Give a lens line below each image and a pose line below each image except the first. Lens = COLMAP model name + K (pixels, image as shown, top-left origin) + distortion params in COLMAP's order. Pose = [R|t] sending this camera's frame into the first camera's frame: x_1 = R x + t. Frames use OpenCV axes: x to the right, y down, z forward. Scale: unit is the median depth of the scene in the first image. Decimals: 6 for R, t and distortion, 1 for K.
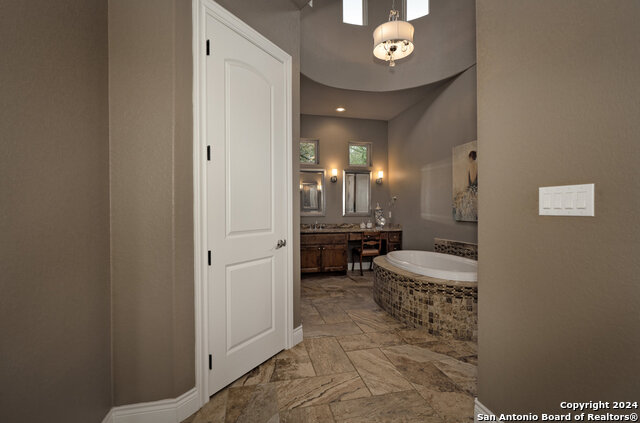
lens RADIAL K [[294.6, 0, 319.2], [0, 294.6, 210.7], [0, 0, 1]] dist [-0.009989, 0.001686]
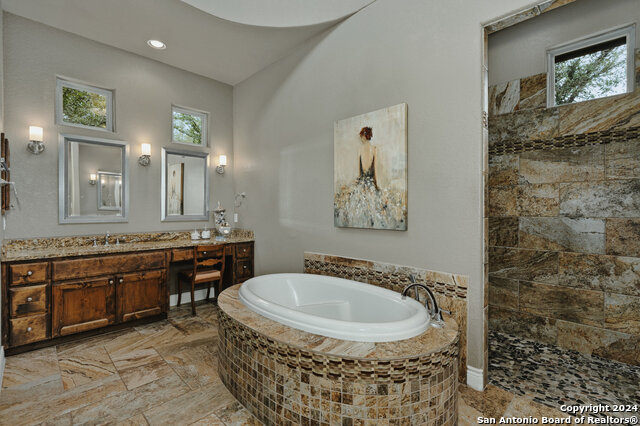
lens RADIAL K [[294.6, 0, 315.4], [0, 294.6, 211.4], [0, 0, 1]] dist [-0.009989, 0.001686]
pose [[0.856027, 0.000970, 0.516931, 0.050384], [0.000406, 0.999997, -0.002548, -0.001489], [-0.516932, 0.002391, 0.856023, 0.394786]]
